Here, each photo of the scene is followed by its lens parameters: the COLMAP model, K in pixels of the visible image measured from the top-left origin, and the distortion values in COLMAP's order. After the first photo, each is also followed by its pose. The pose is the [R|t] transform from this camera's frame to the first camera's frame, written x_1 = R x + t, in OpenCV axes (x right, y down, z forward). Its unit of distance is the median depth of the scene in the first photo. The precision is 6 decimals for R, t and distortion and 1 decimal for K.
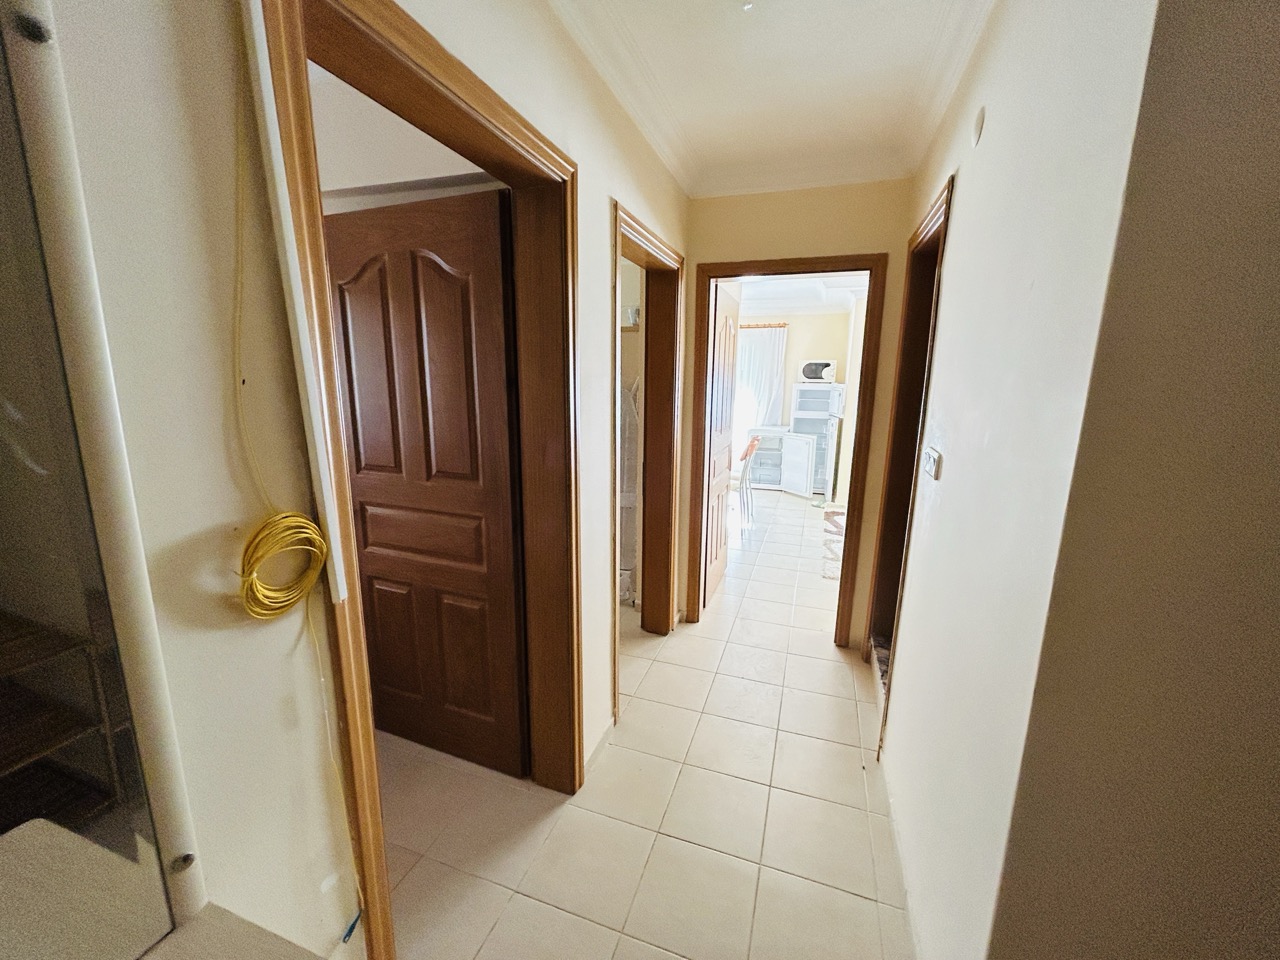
lens RADIAL K [[516.5, 0, 640.8], [0, 516.5, 482.4], [0, 0, 1]] dist [-0.001130, -0.000072]
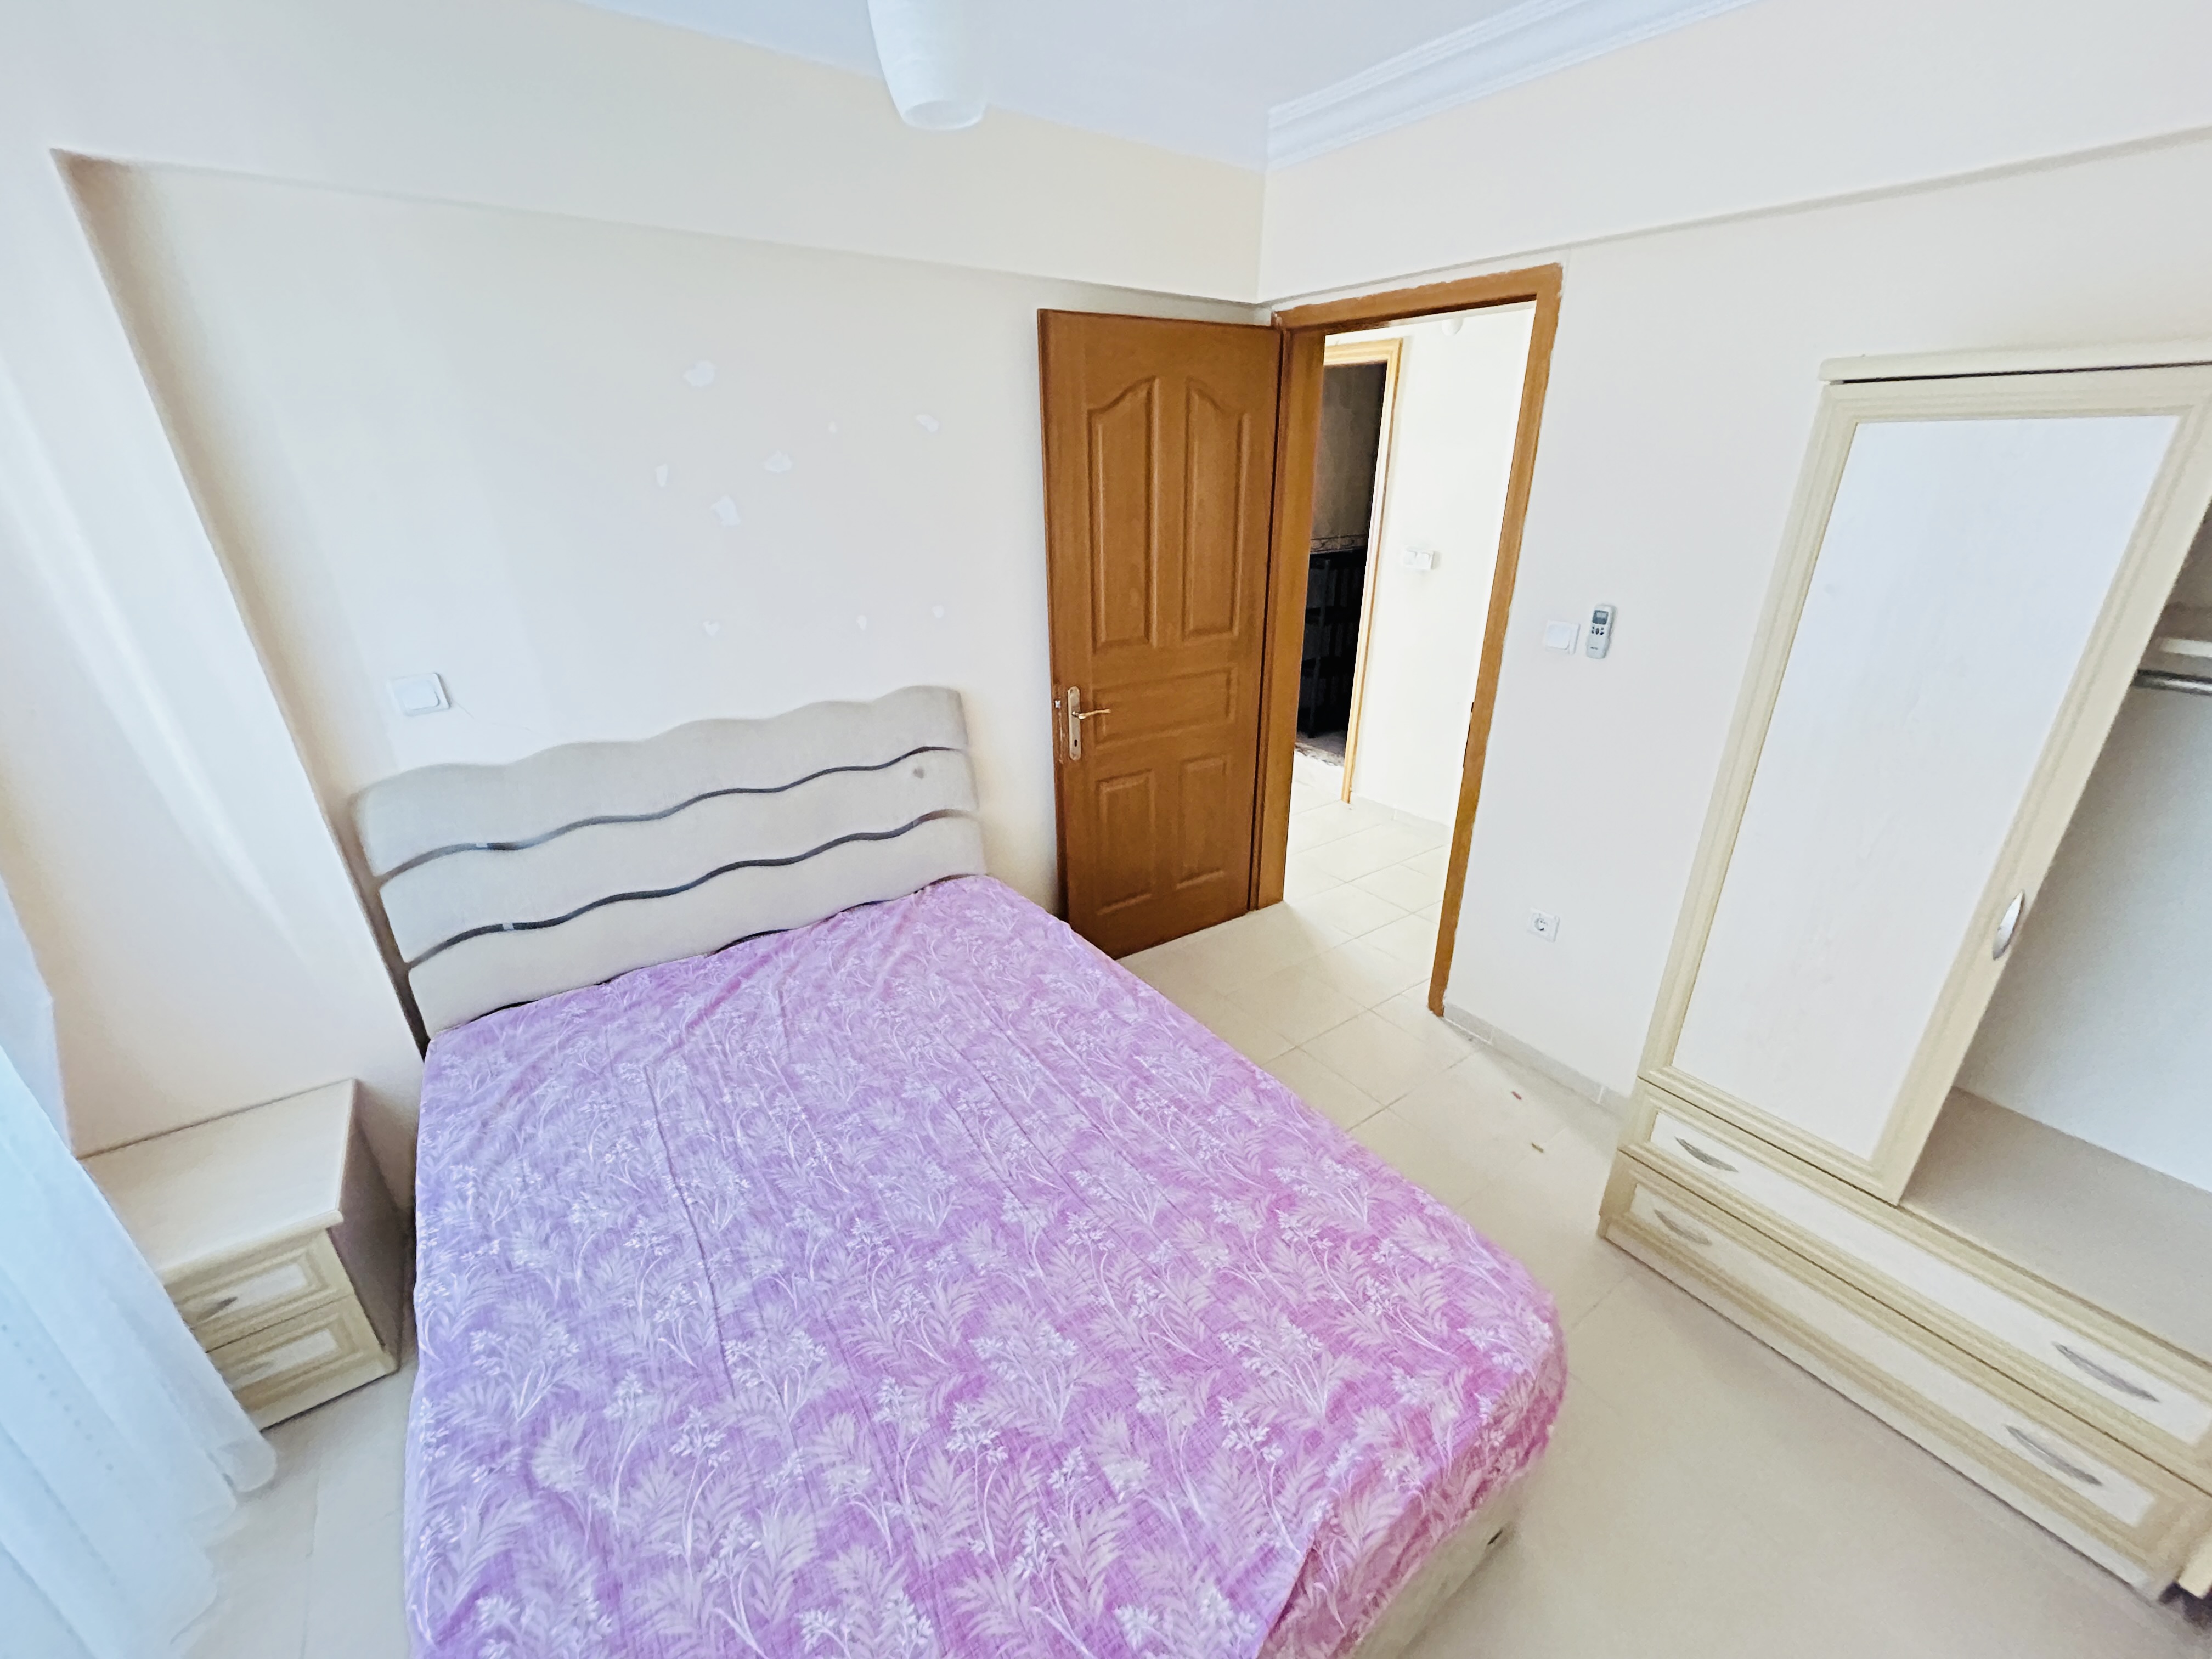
lens RADIAL K [[887.3, 0, 1104.1], [0, 887.3, 833.1], [0, 0, 1]] dist [0.000690, 0.000092]
pose [[0.584107, -0.338427, 0.737757, -0.635487], [0.186706, 0.940578, 0.283645, -0.056928], [-0.789911, -0.027935, 0.612585, 0.045596]]
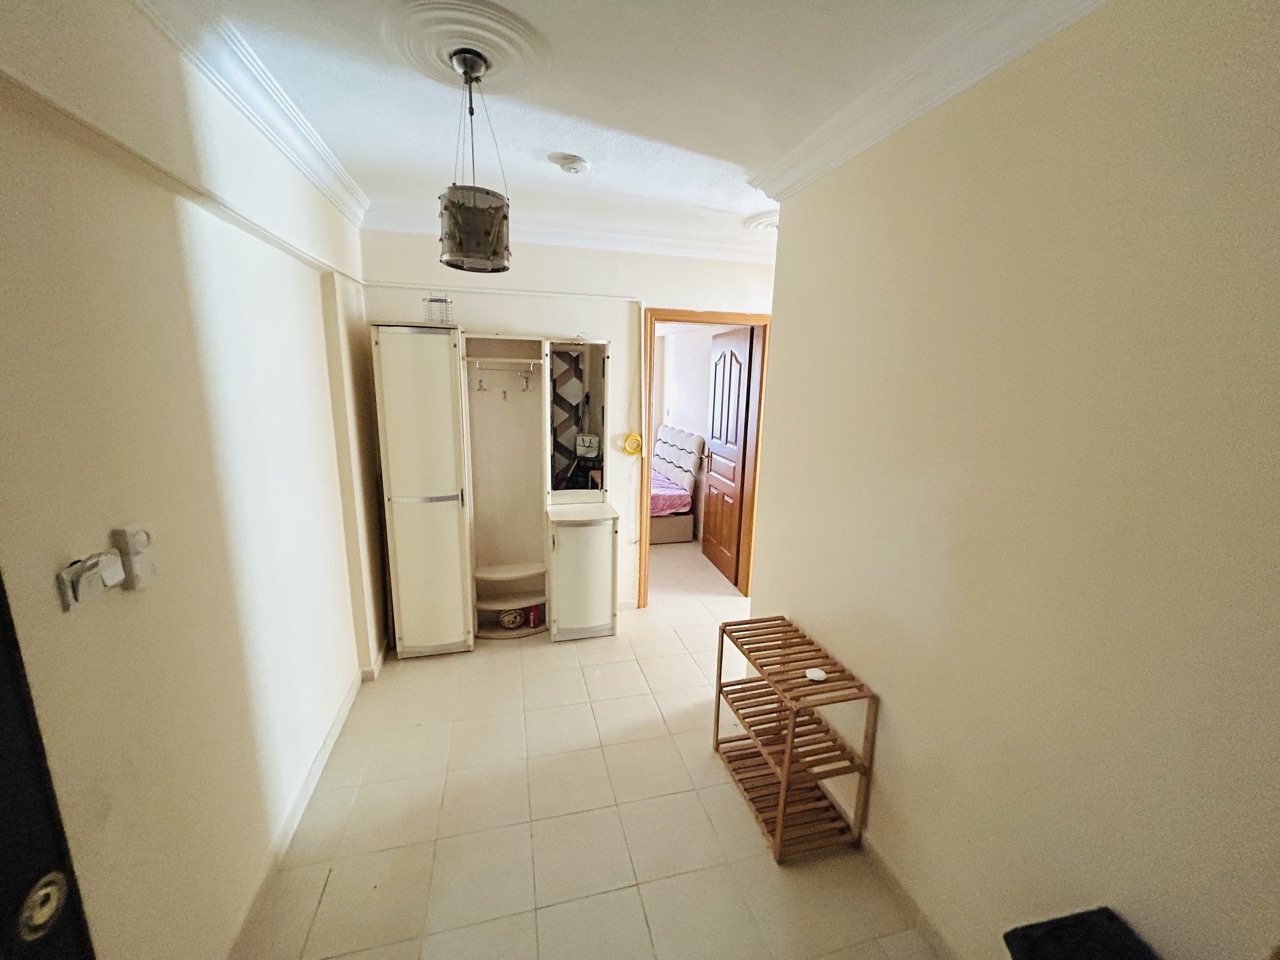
lens RADIAL K [[516.5, 0, 640.8], [0, 516.5, 482.4], [0, 0, 1]] dist [-0.001130, -0.000072]
pose [[0.554793, 0.164488, -0.815567, 0.462344], [-0.179002, 0.980904, 0.076067, 0.019246], [0.812504, 0.103787, 0.573642, -0.227322]]
